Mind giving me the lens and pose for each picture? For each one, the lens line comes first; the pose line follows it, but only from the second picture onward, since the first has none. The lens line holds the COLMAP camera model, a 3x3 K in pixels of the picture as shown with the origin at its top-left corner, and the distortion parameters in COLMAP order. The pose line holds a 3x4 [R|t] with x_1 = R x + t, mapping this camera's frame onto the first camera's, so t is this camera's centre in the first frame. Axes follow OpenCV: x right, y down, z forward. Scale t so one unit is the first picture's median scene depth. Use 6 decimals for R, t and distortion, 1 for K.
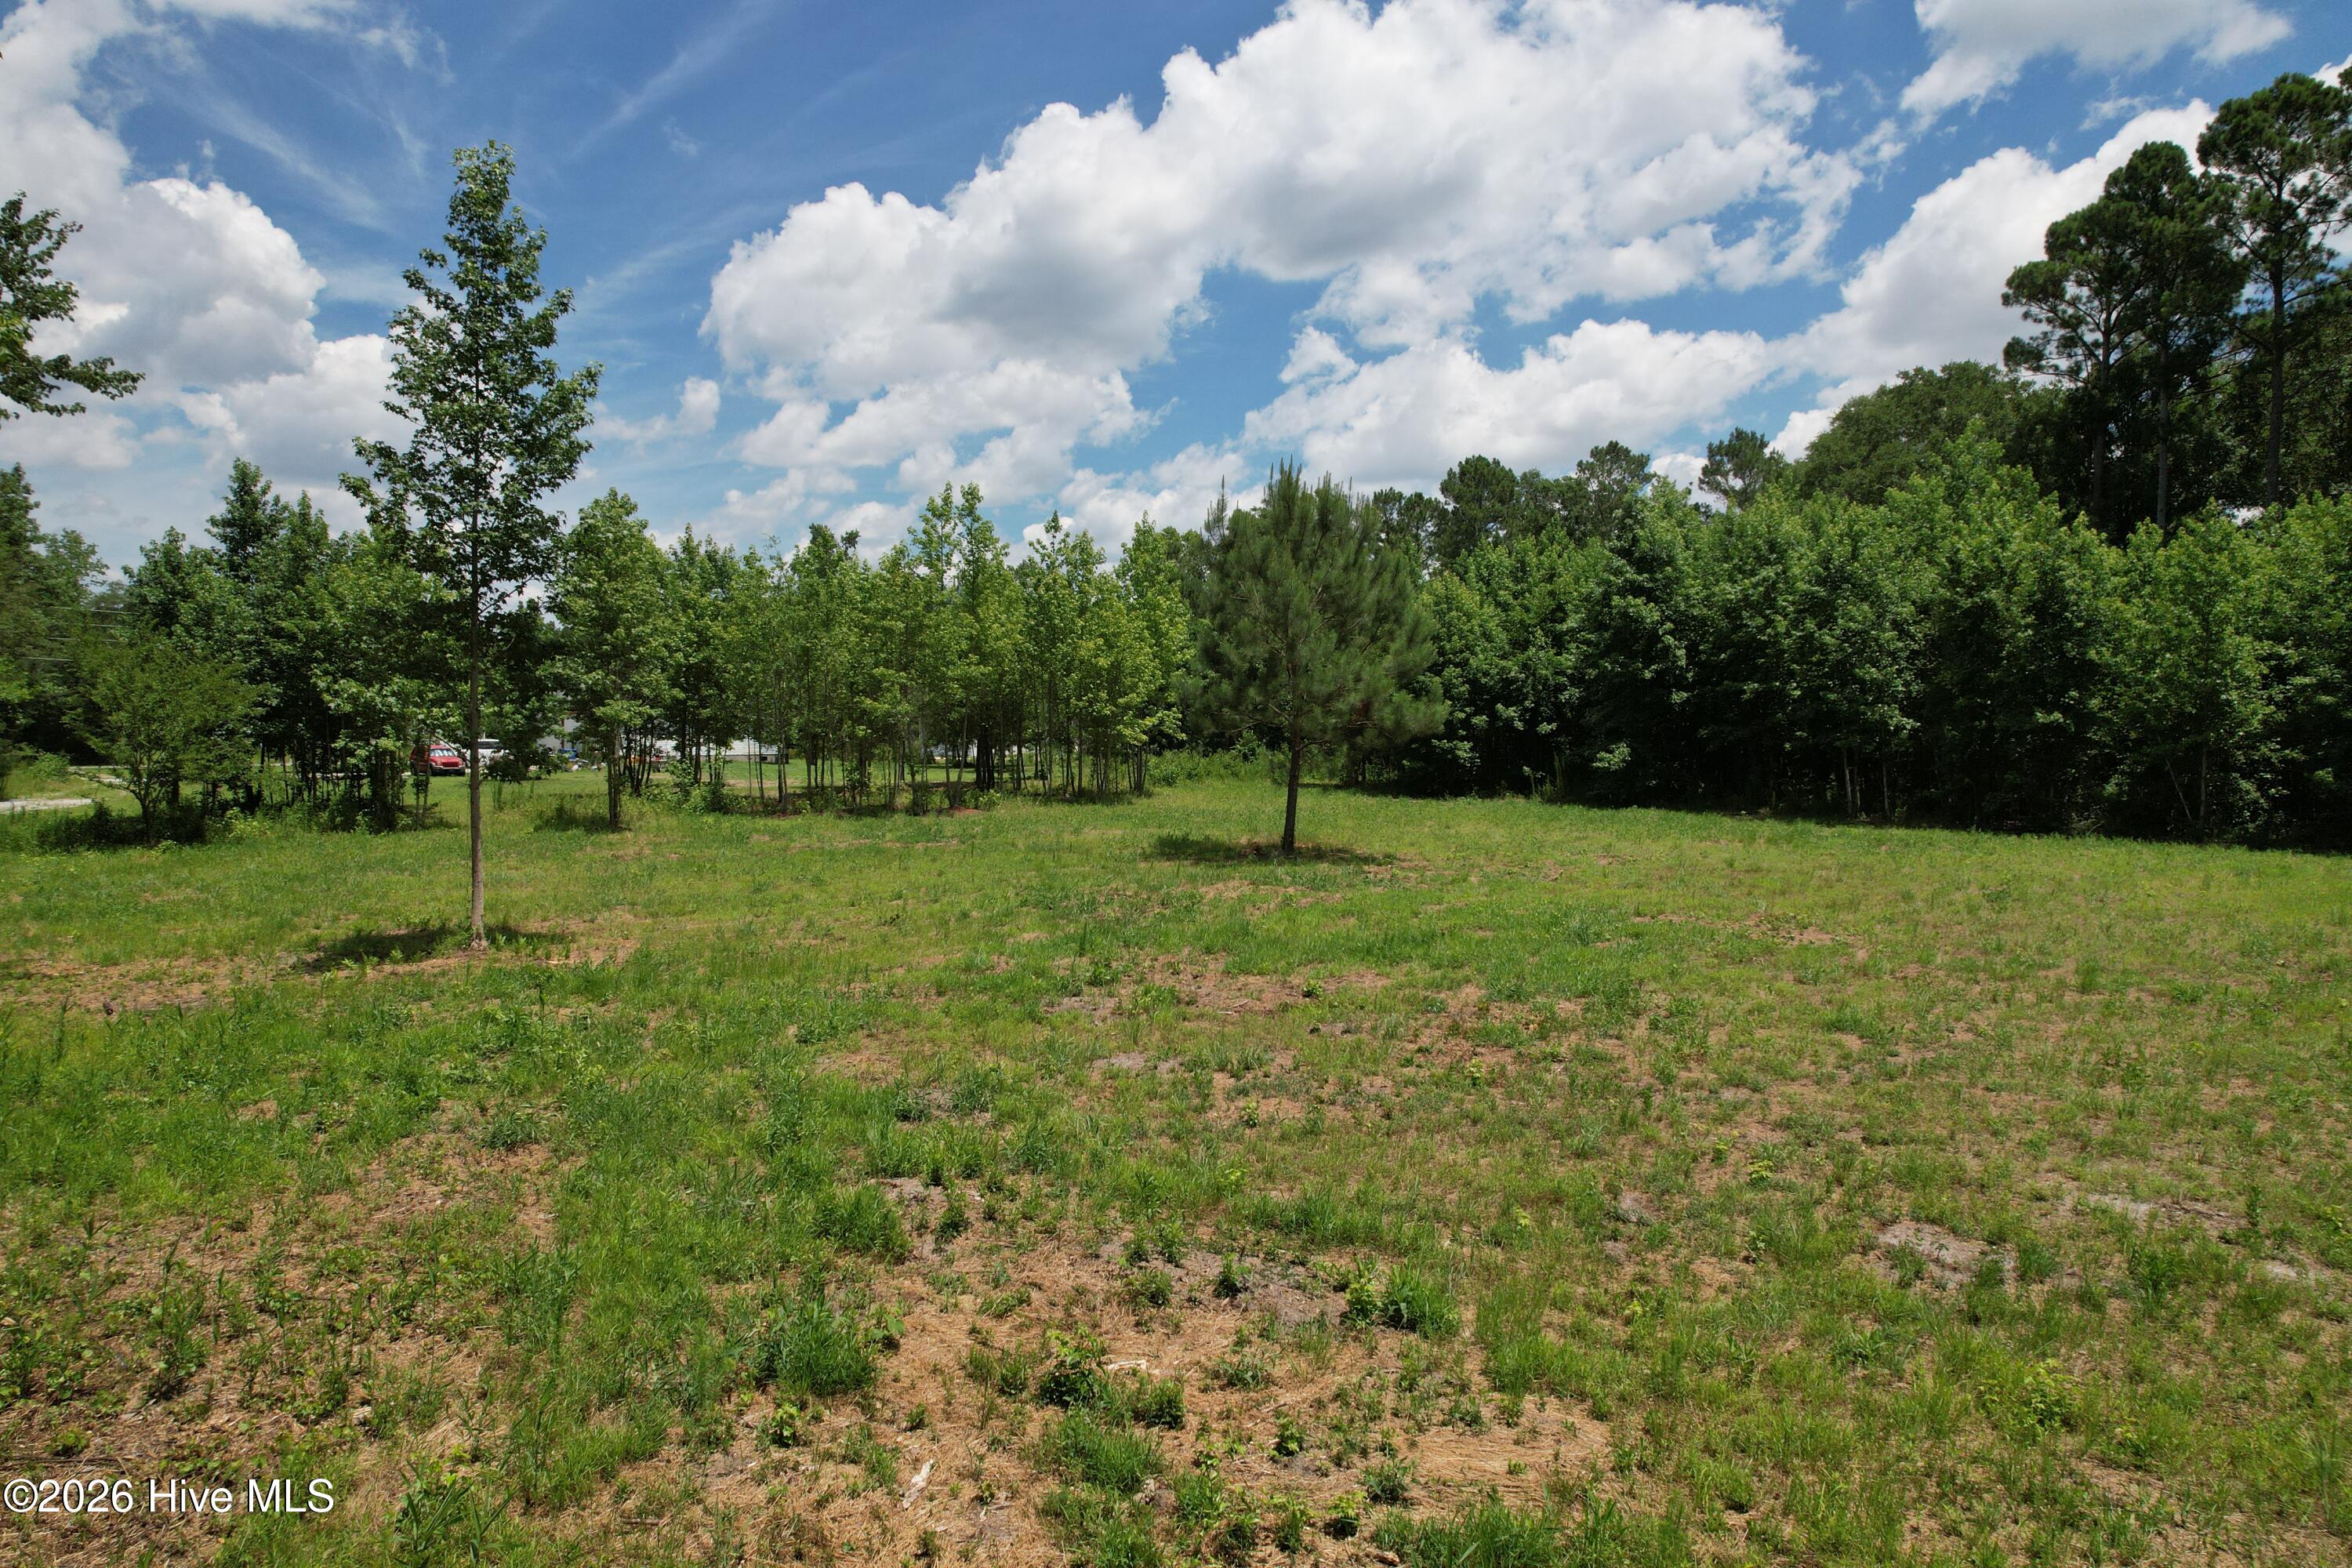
lens RADIAL K [[1487.4, 0, 1163.4], [0, 1487.4, 778.7], [0, 0, 1]] dist [-0.052711, 0.042702]
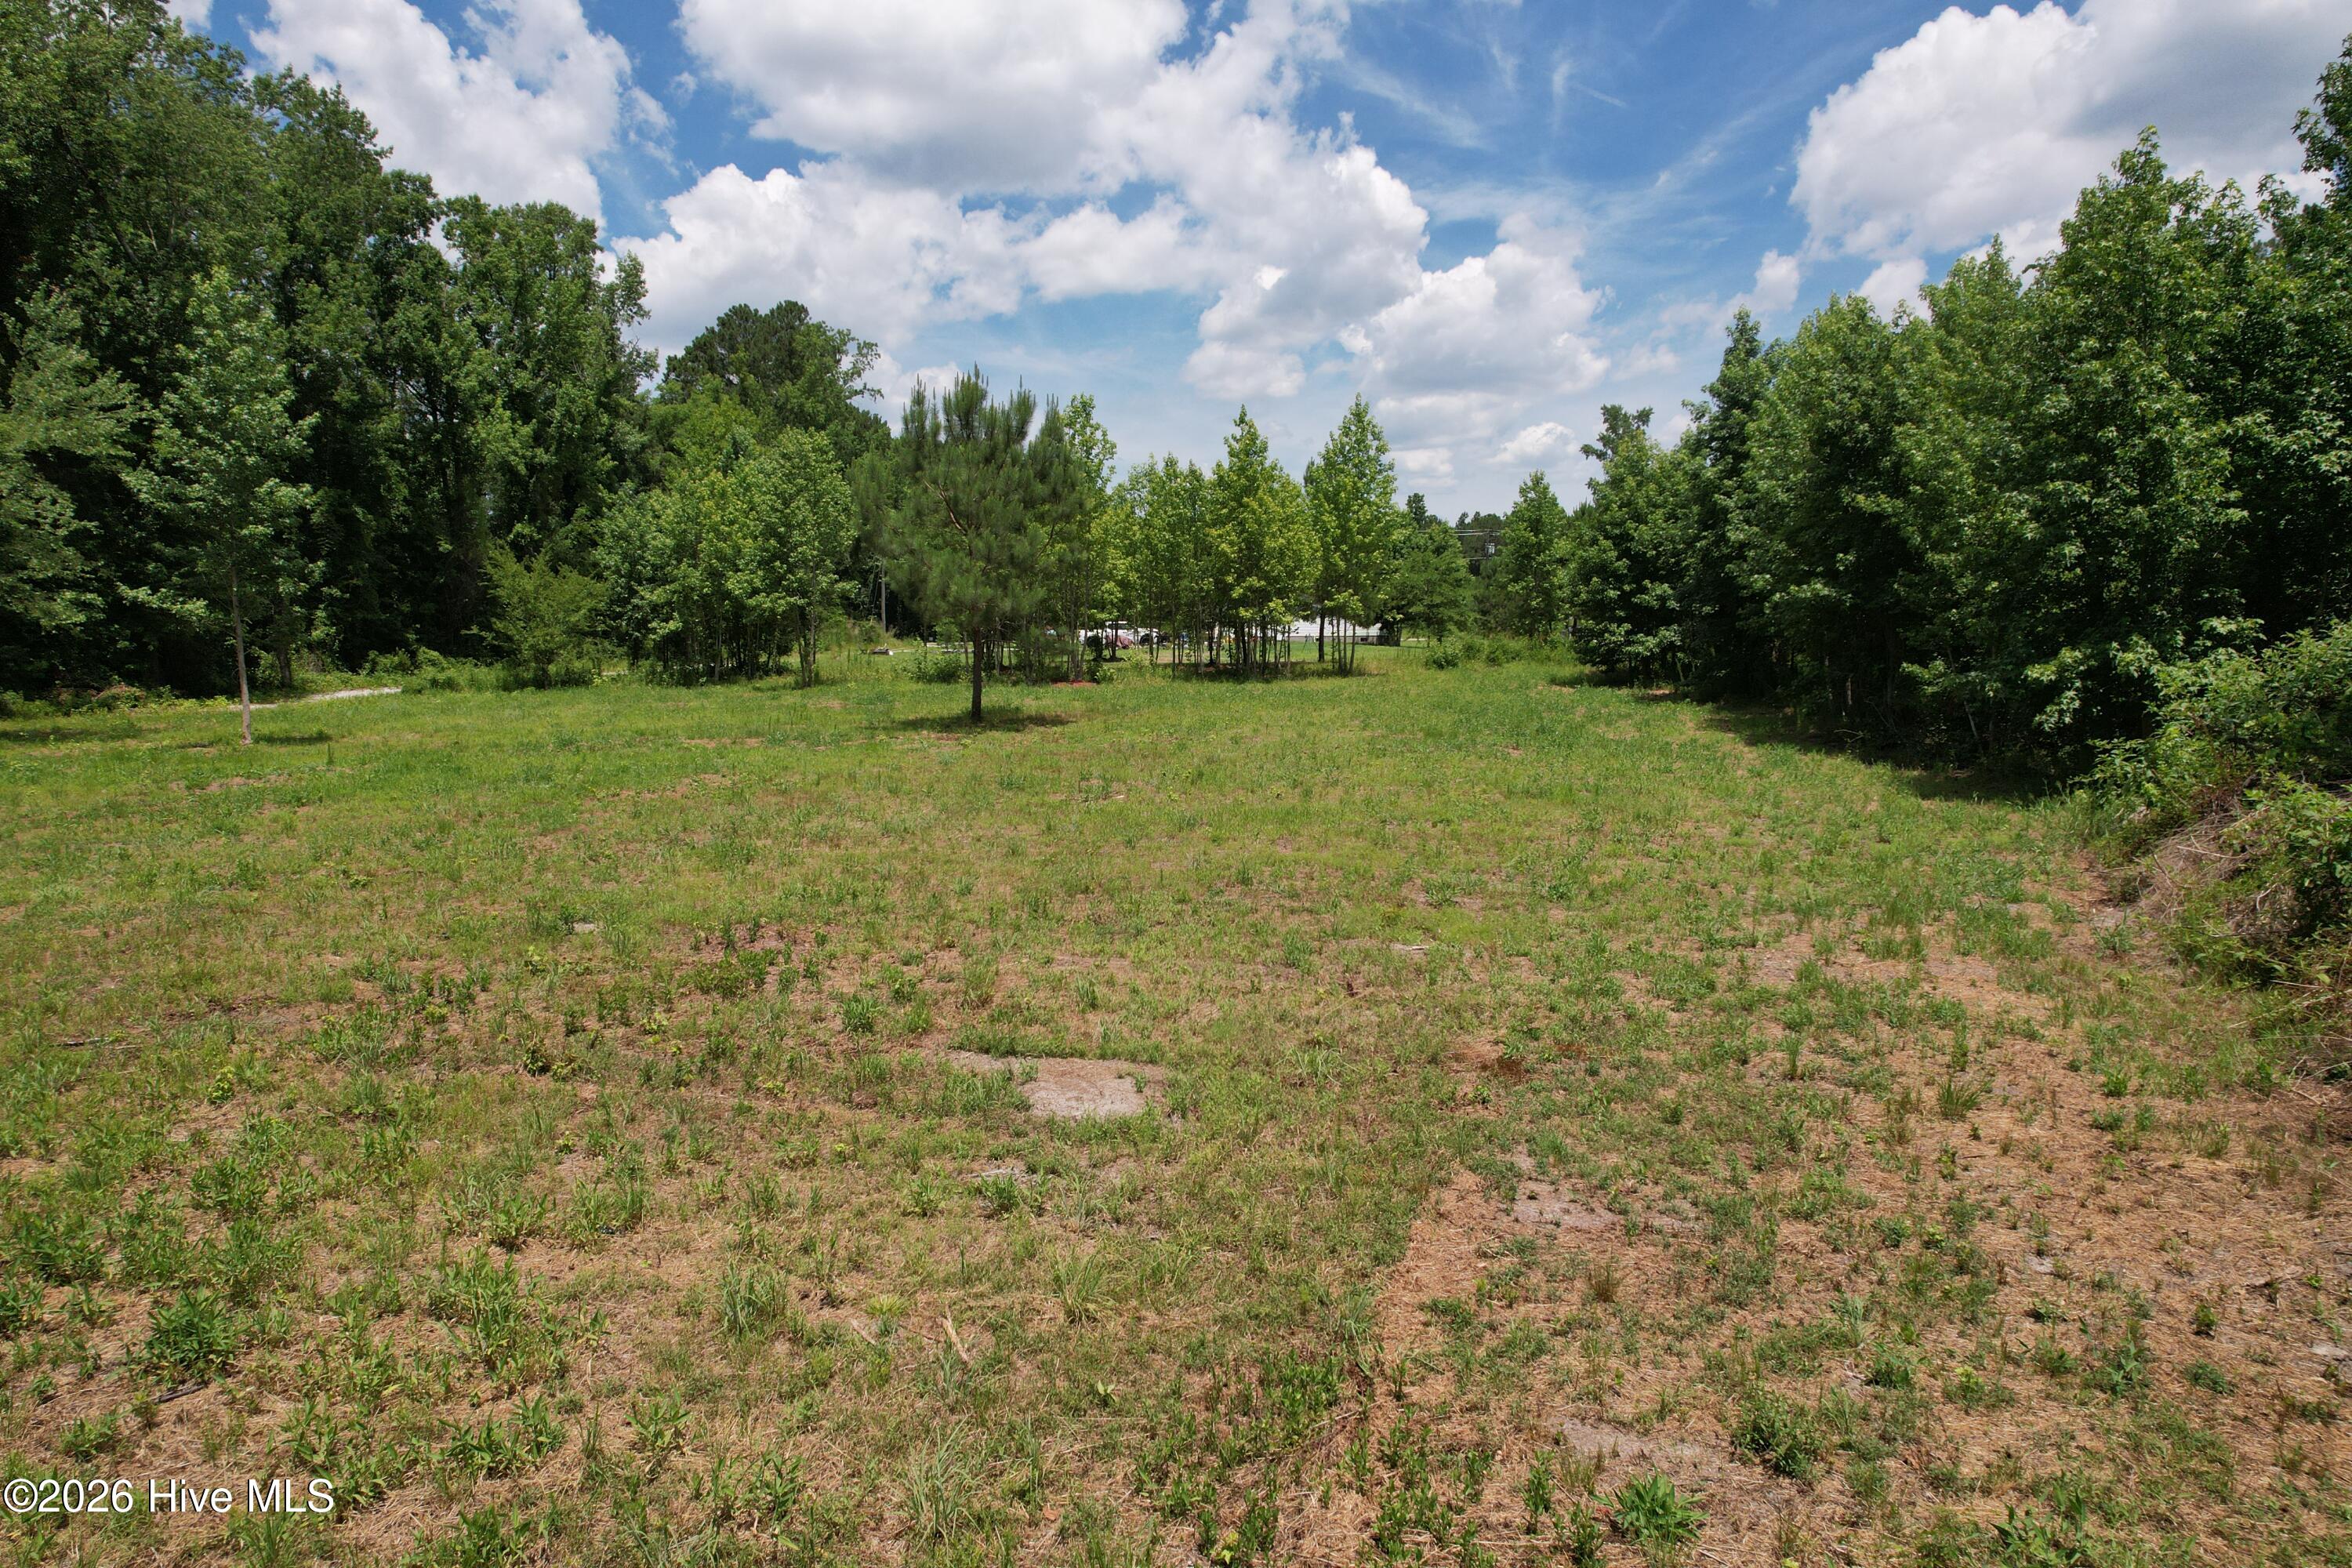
lens RADIAL K [[1487.4, 0, 1175.8], [0, 1487.4, 808.0], [0, 0, 1]] dist [-0.052711, 0.042702]
pose [[0.763109, 0.080192, -0.641275, 0.579237], [-0.019981, 0.994725, 0.100614, 0.000967], [0.645961, -0.063966, 0.760686, 0.143186]]
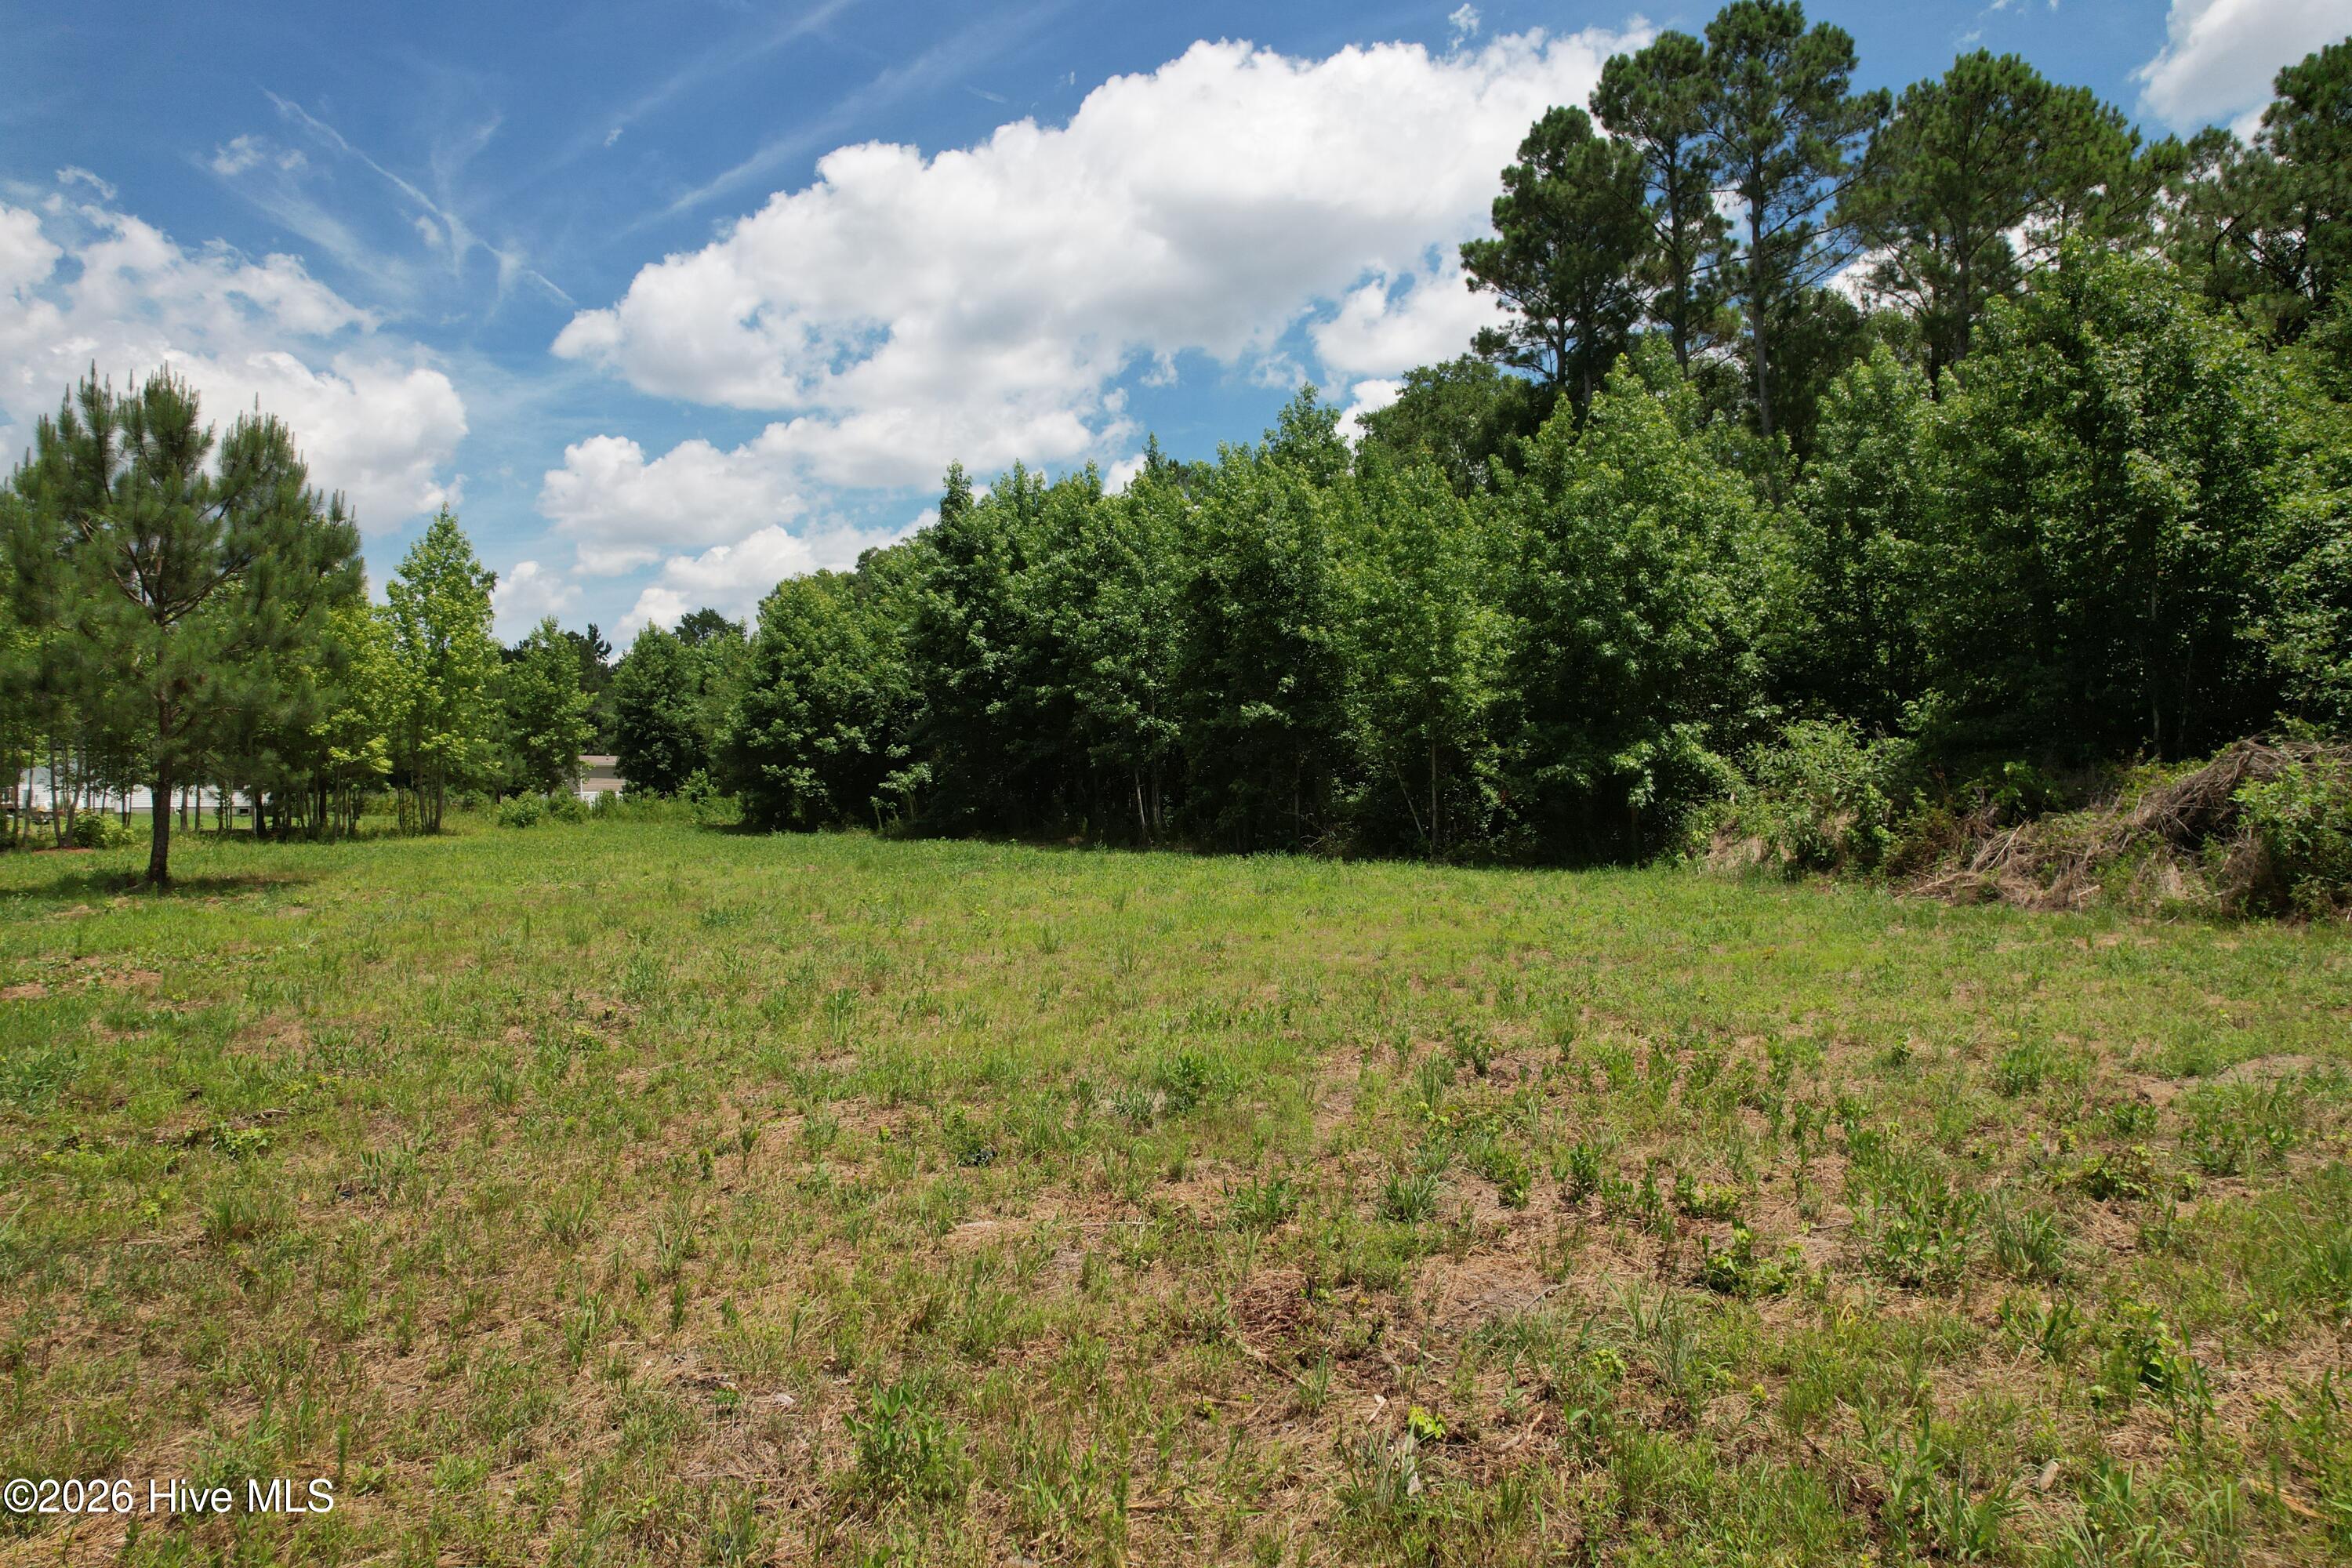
lens RADIAL K [[1487.4, 0, 1180.9], [0, 1487.4, 779.8], [0, 0, 1]] dist [-0.052711, 0.042702]
pose [[0.994422, -0.007899, 0.105177, 0.329683], [0.012761, 0.998877, -0.045635, 0.023703], [-0.104698, 0.046723, 0.993406, 0.127845]]
